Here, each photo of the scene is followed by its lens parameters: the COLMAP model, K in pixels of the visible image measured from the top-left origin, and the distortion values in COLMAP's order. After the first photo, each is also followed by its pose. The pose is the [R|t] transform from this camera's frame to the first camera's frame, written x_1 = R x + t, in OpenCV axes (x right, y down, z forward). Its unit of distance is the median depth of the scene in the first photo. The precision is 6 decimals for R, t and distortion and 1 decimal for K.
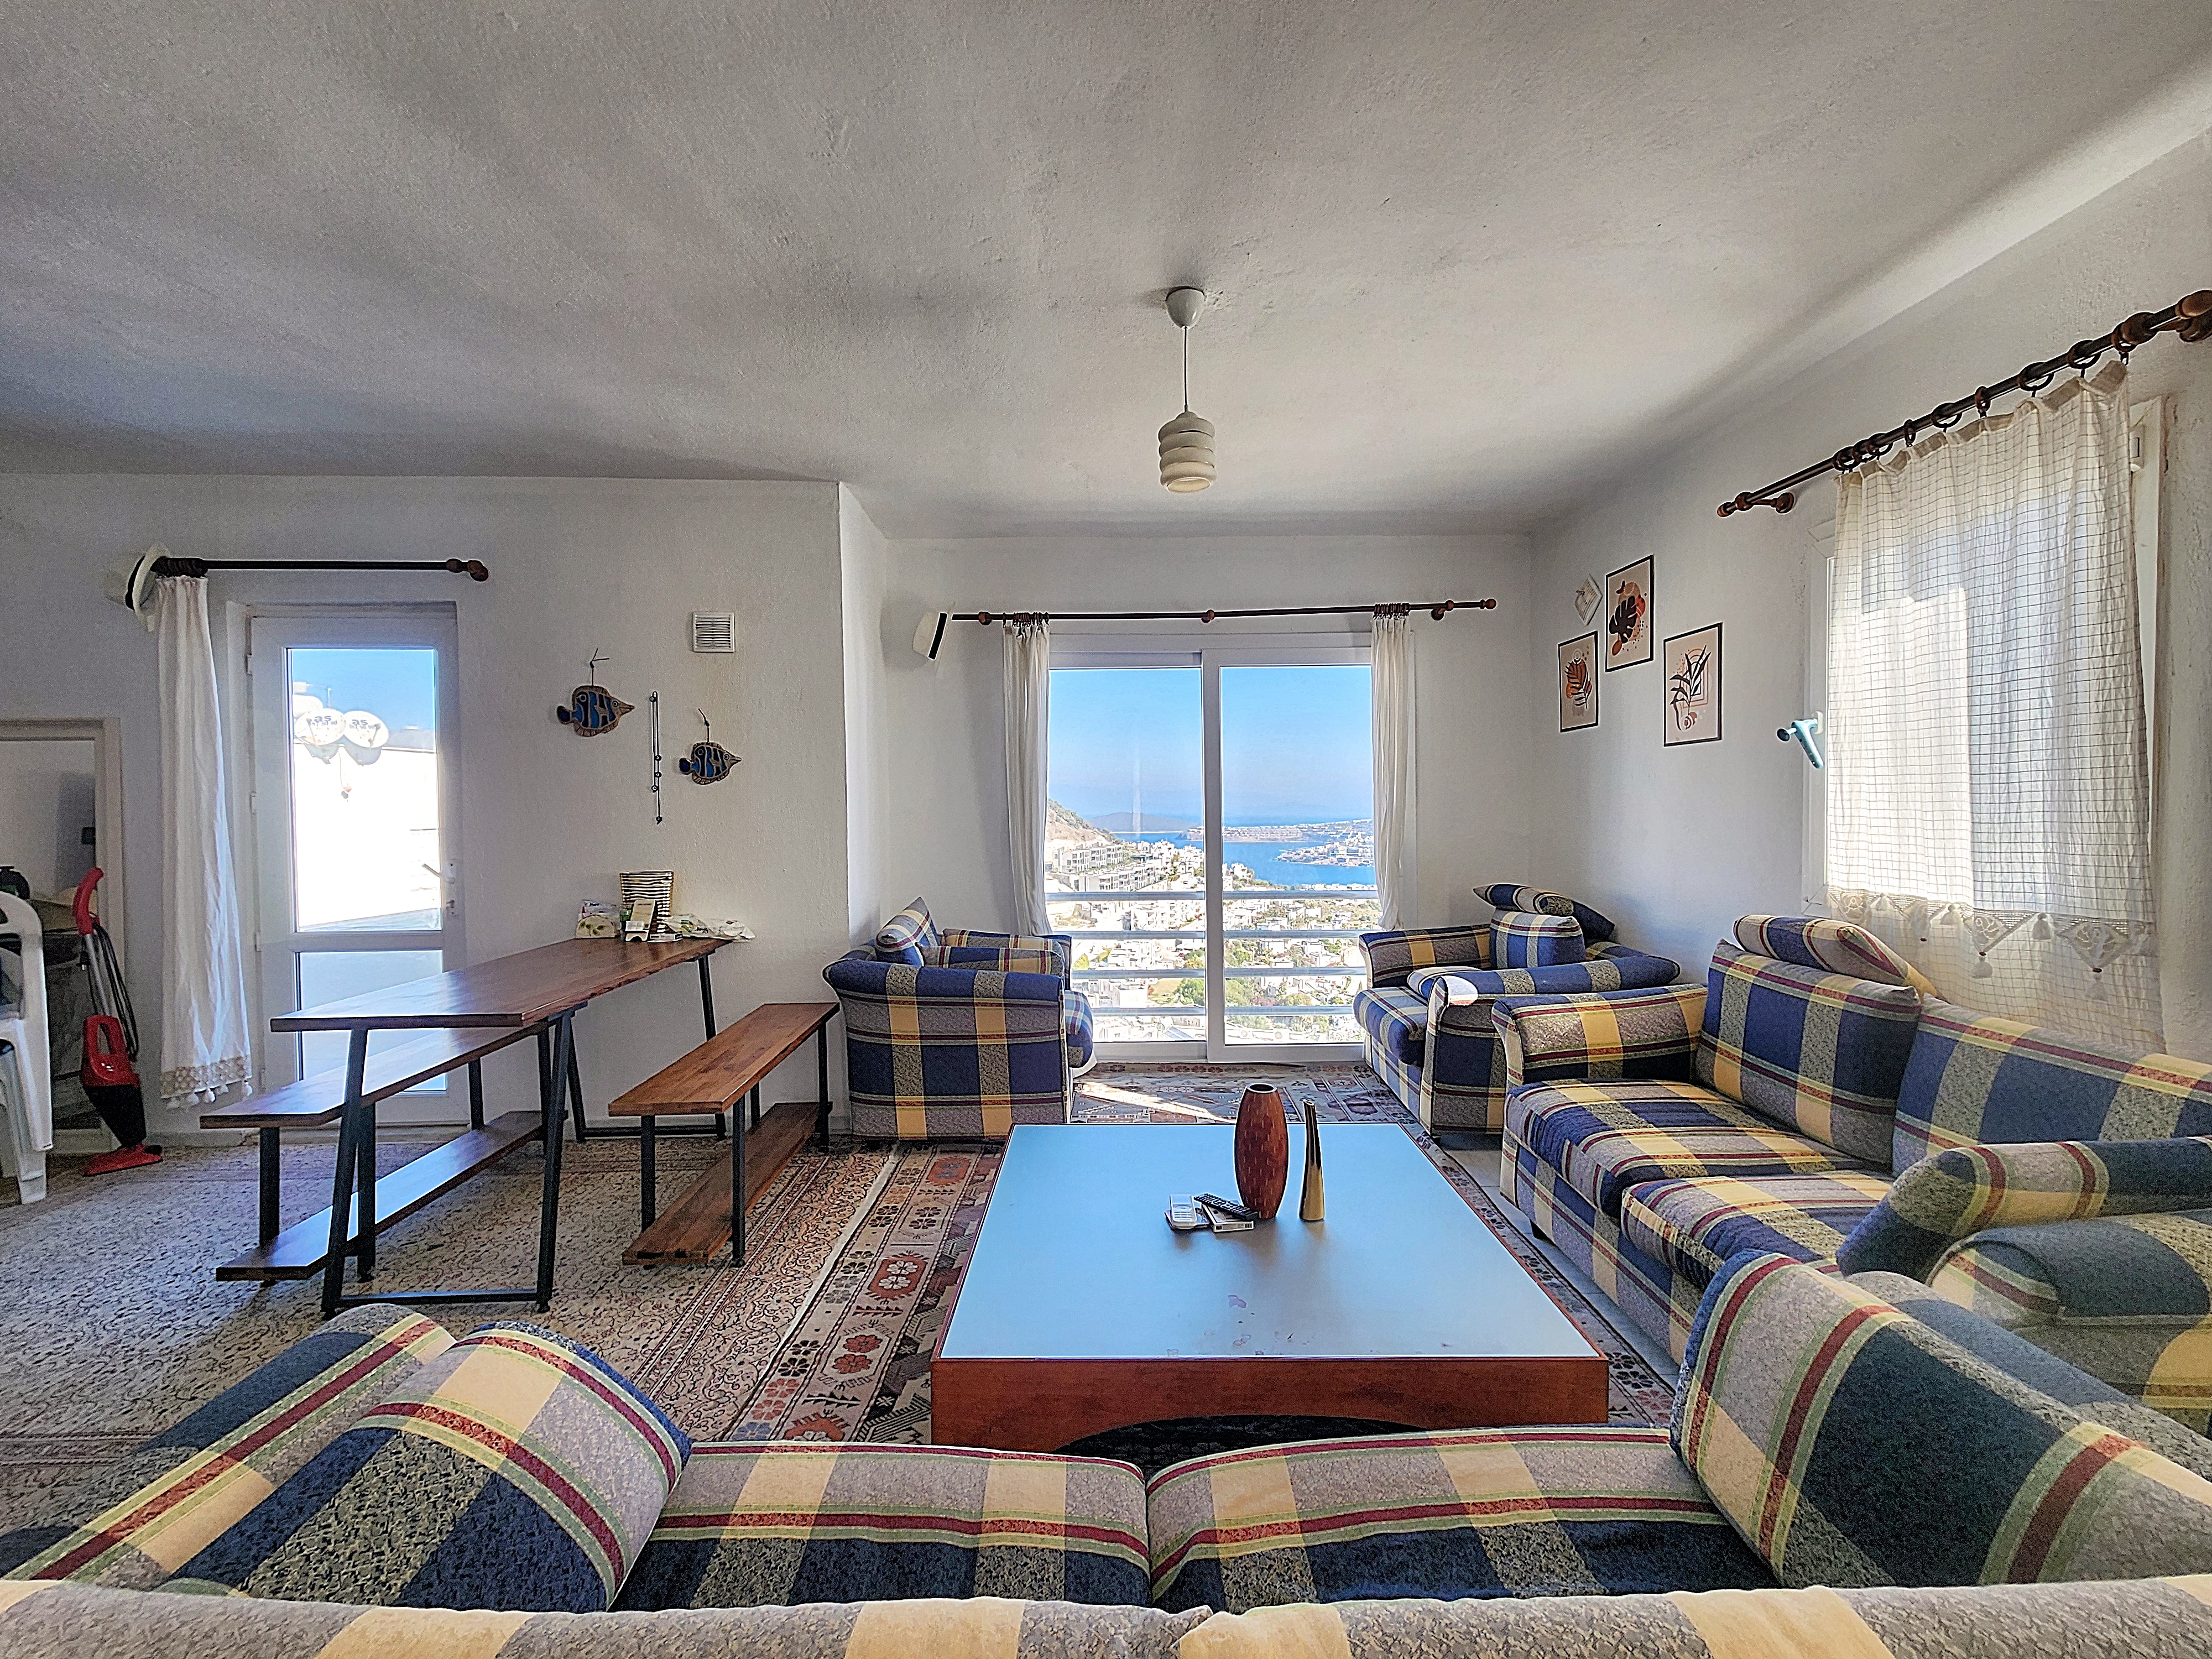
lens RADIAL K [[906.3, 0, 1116.3], [0, 906.3, 832.6], [0, 0, 1]] dist [-0.001571, 0.000343]
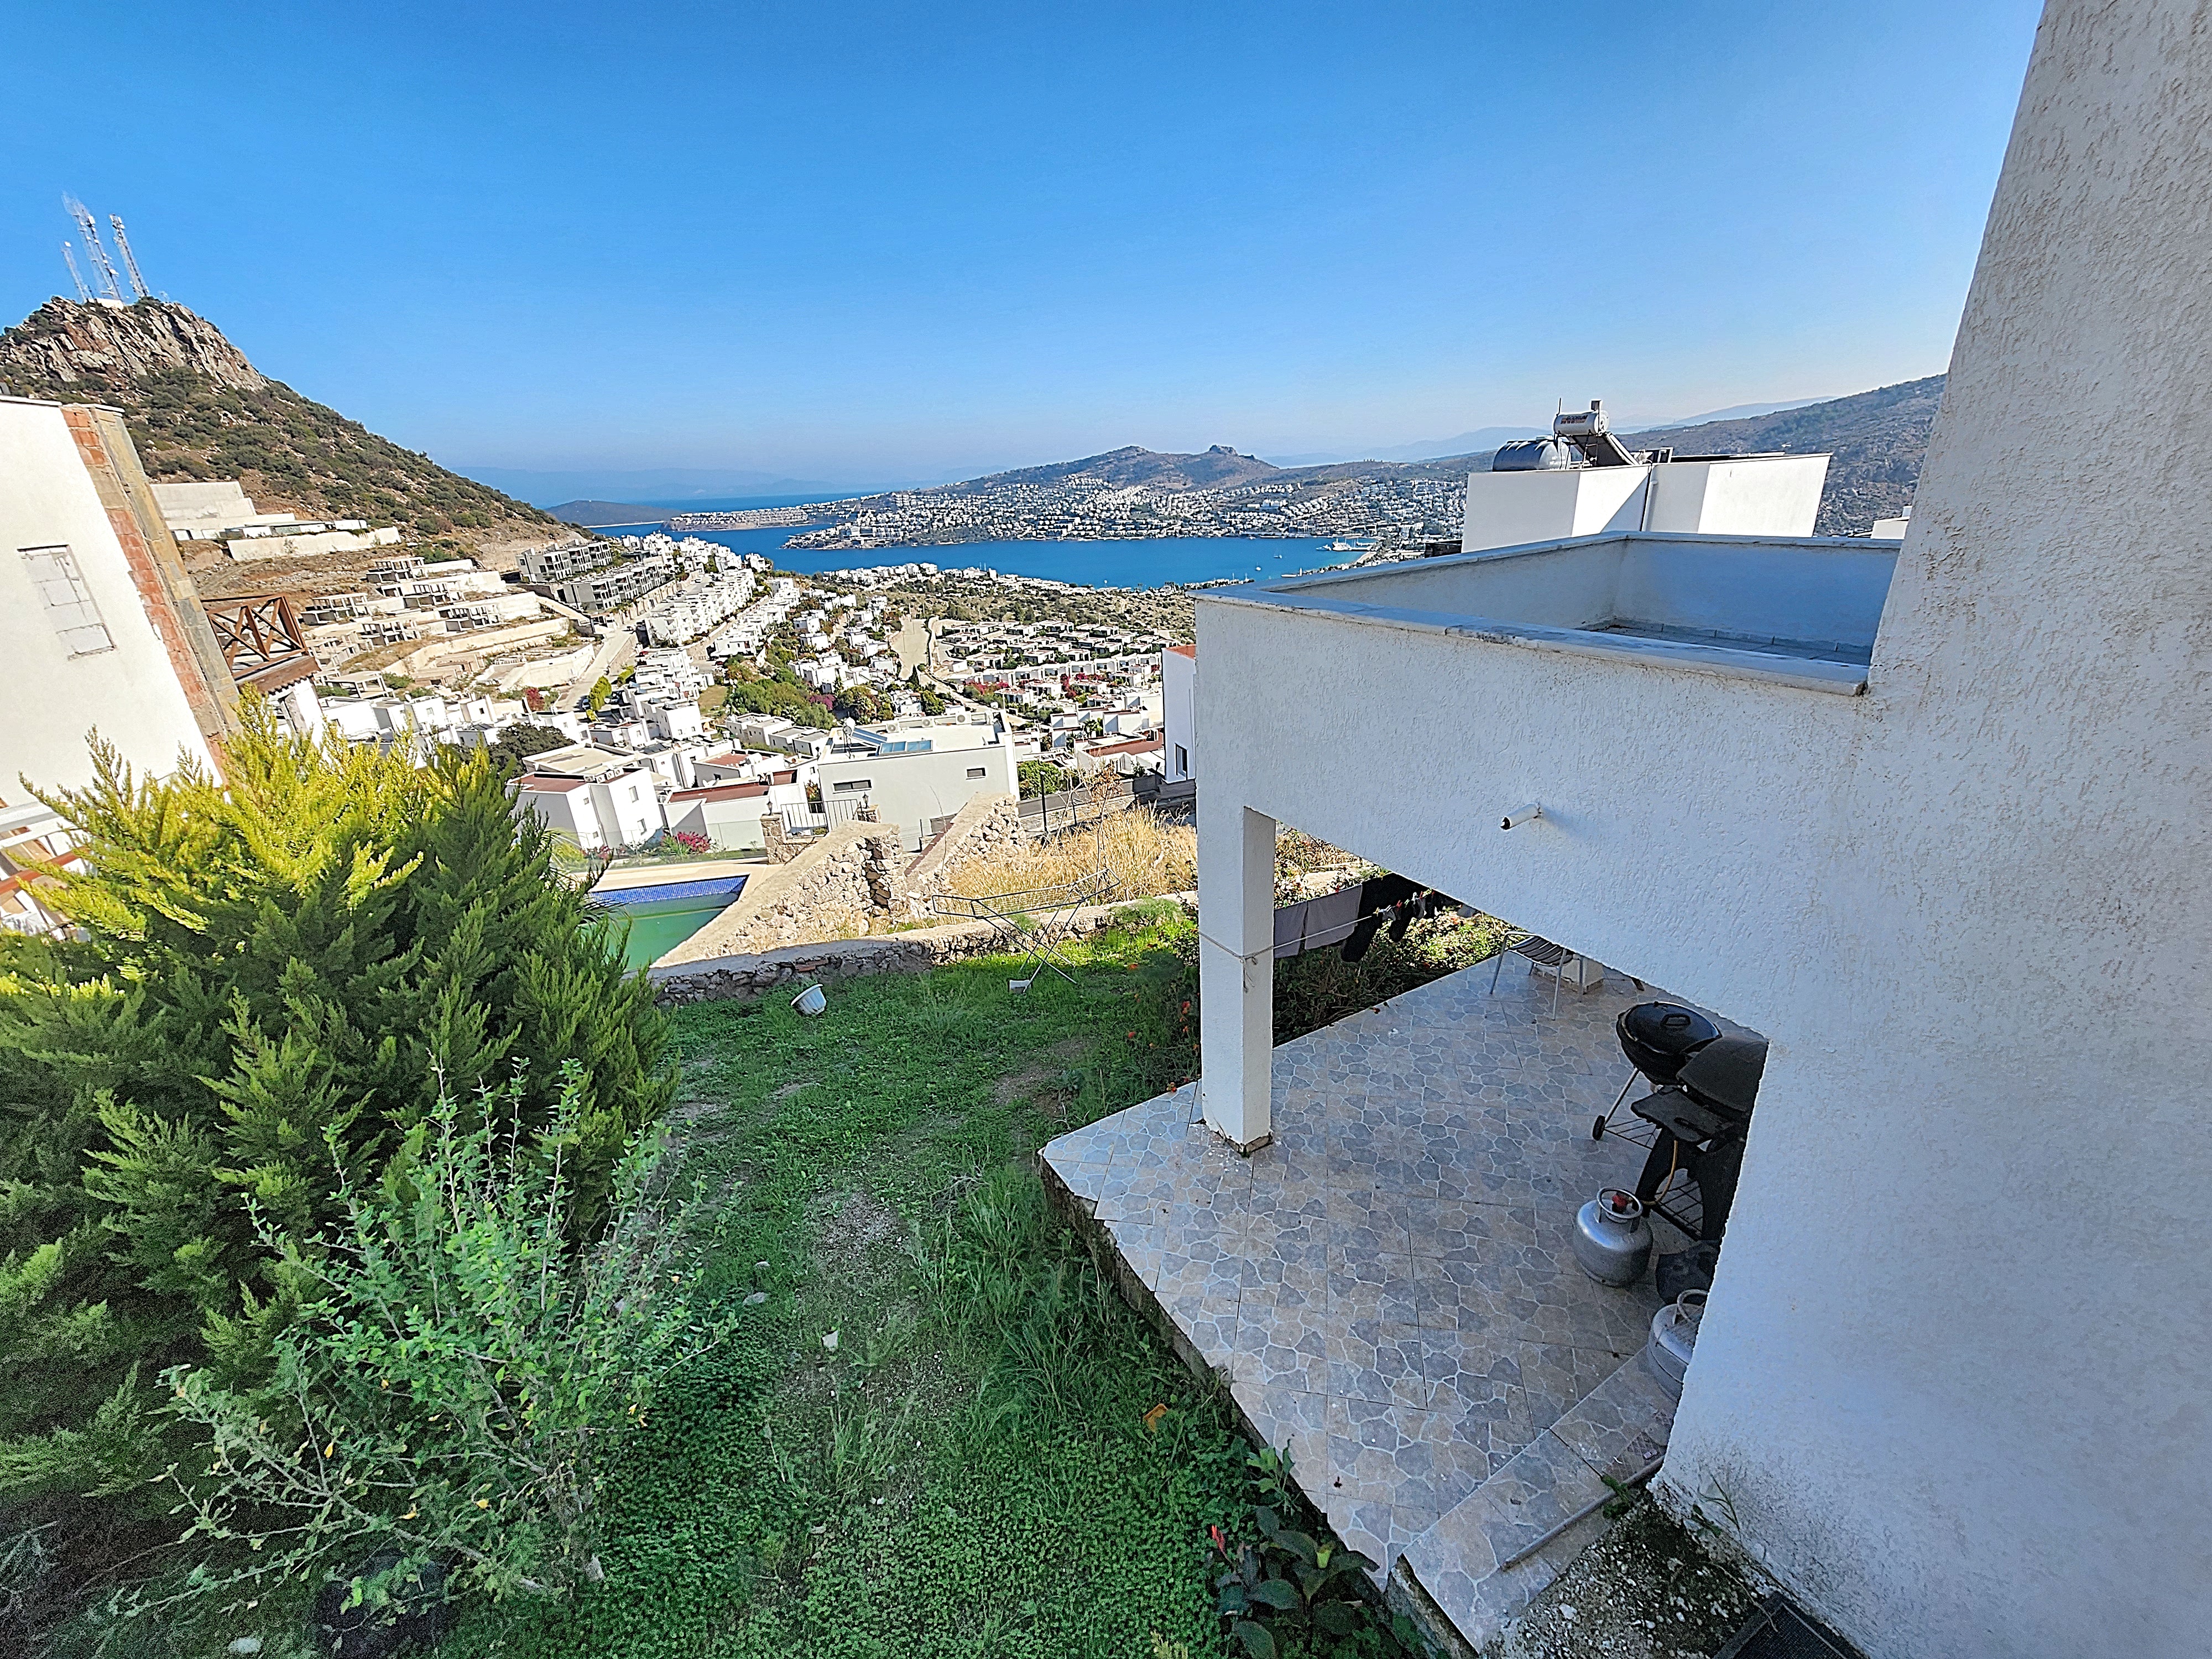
lens RADIAL K [[906.3, 0, 1113.1], [0, 906.3, 839.4], [0, 0, 1]] dist [-0.001571, 0.000343]
pose [[0.870459, -0.218871, 0.440904, -2.156134], [0.055331, 0.933538, 0.354184, 0.018222], [-0.489121, -0.283907, 0.824717, 0.691450]]
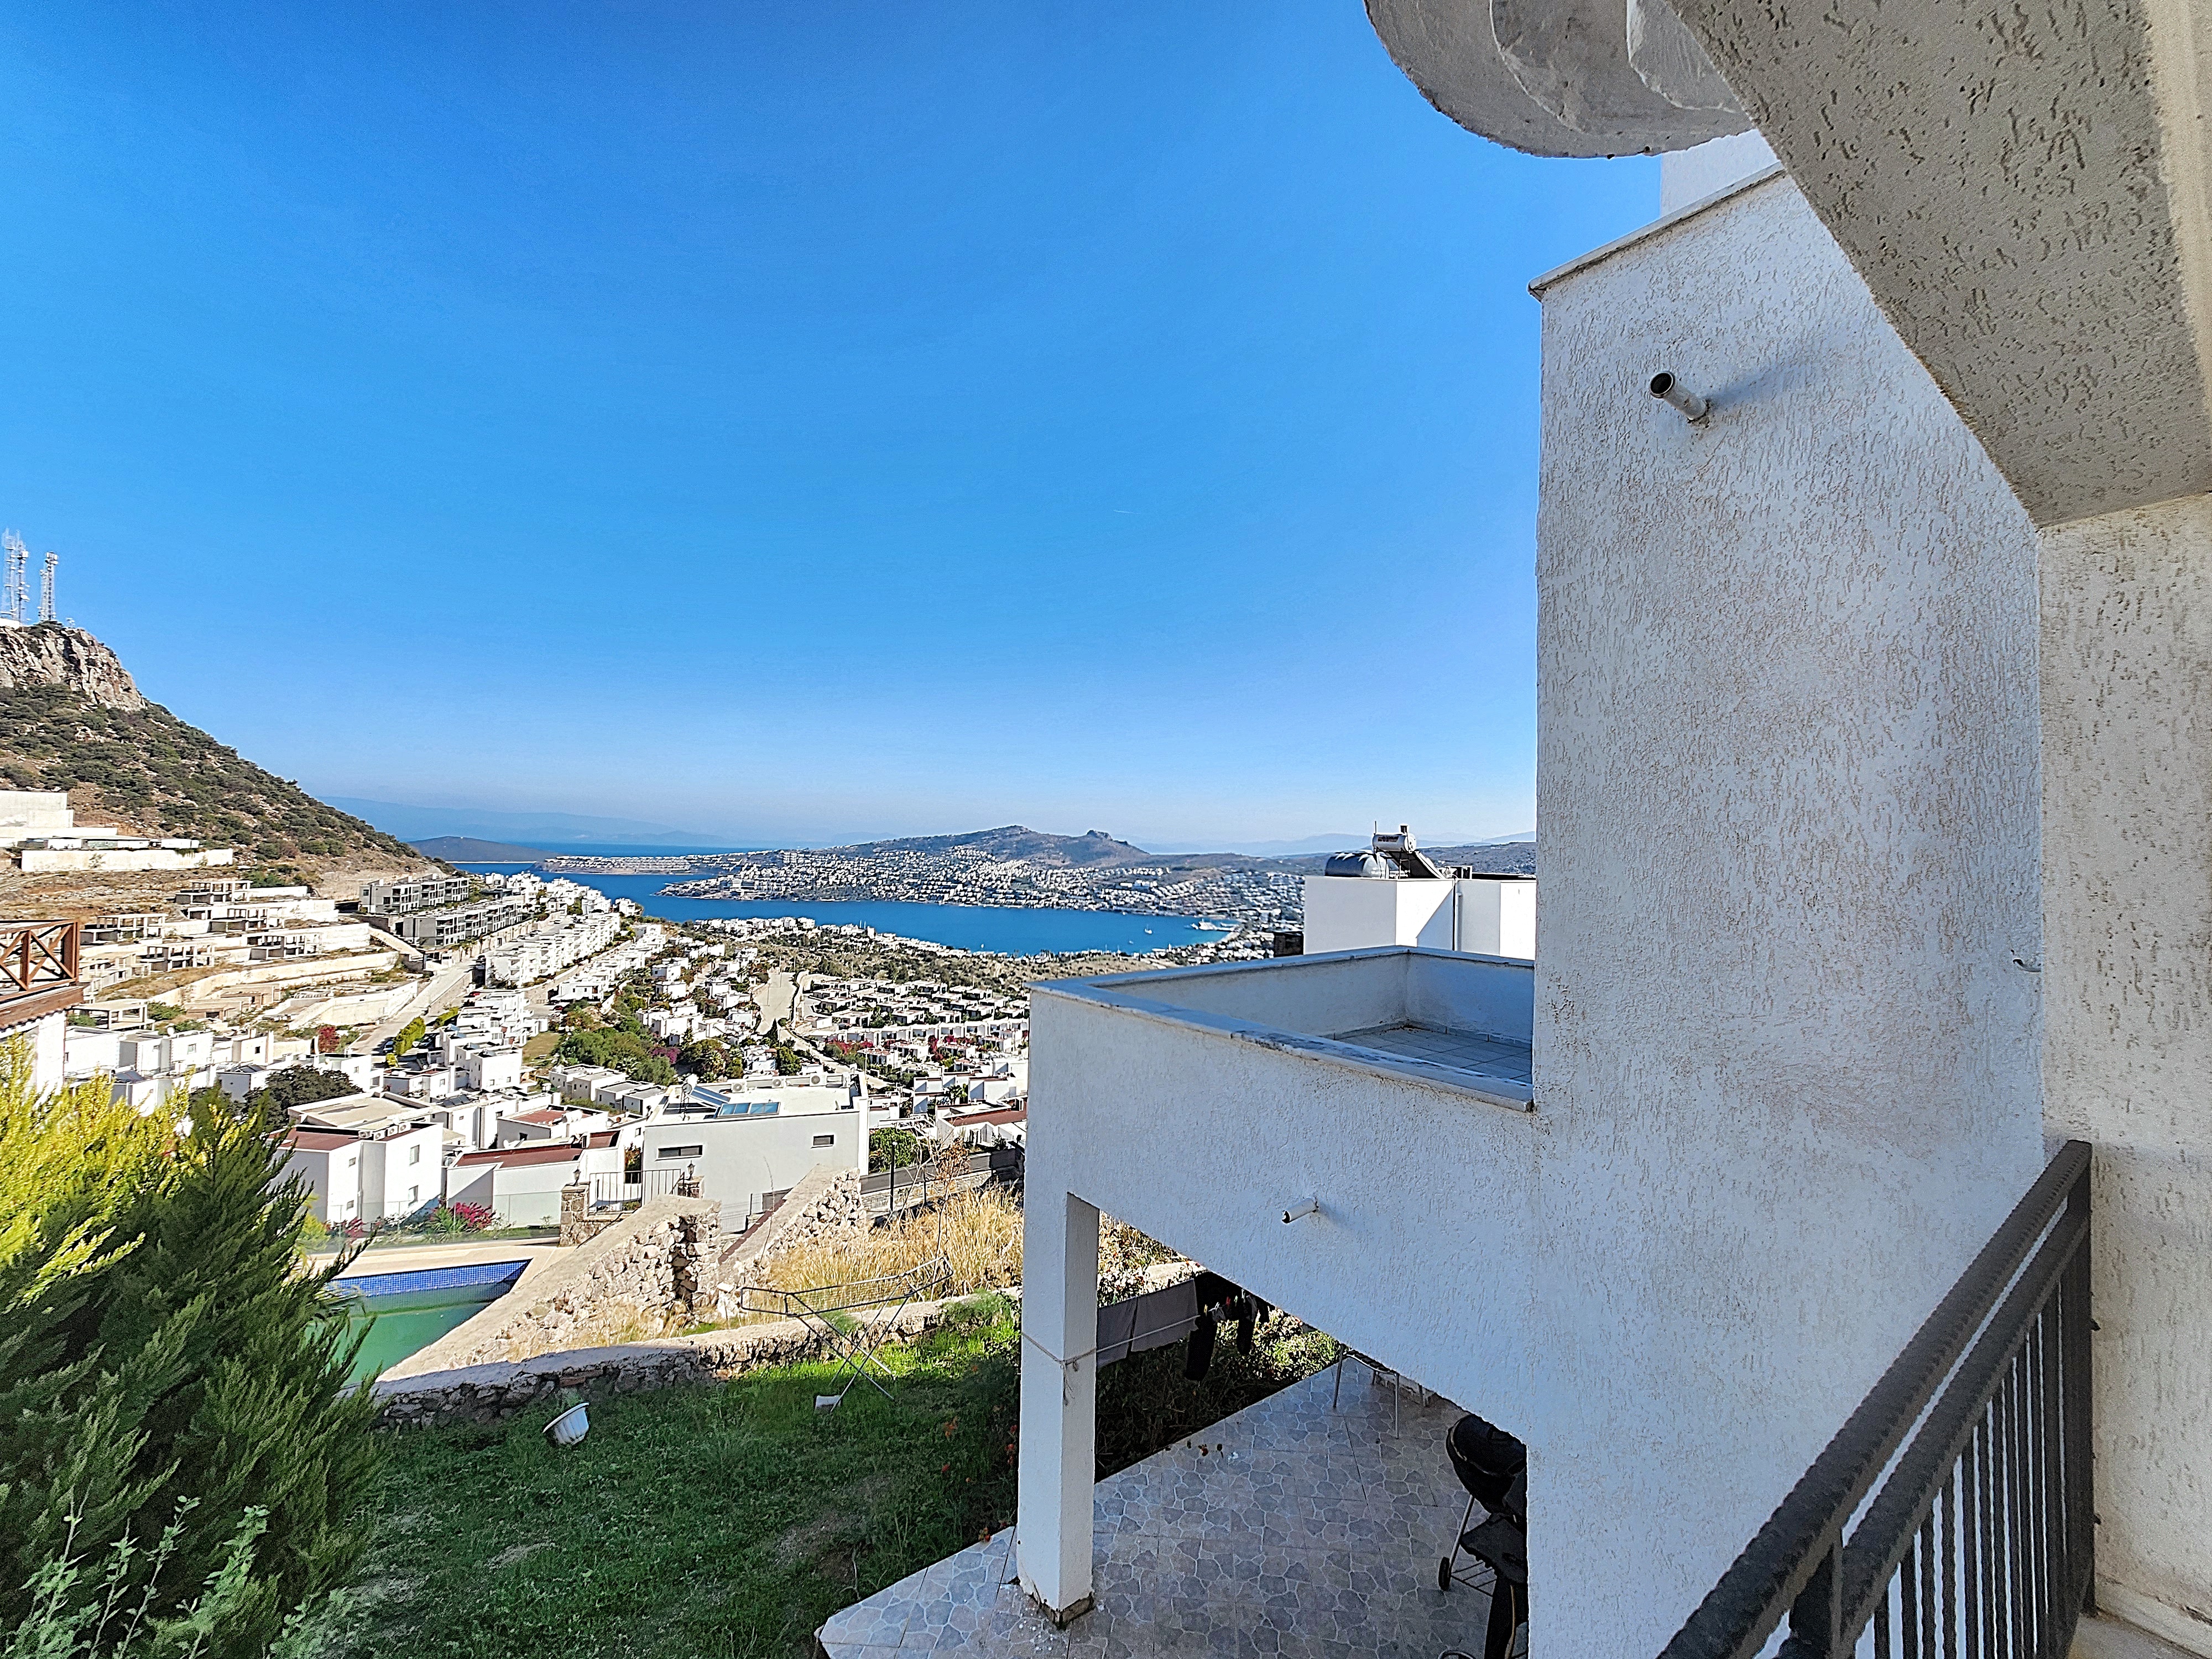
lens RADIAL K [[906.3, 0, 1113.7], [0, 906.3, 830.6], [0, 0, 1]] dist [-0.001571, 0.000343]
pose [[0.801469, 0.032981, 0.597126, -2.166694], [-0.010009, 0.999078, -0.041749, -0.036191], [-0.597953, 0.027484, 0.801060, 0.549418]]
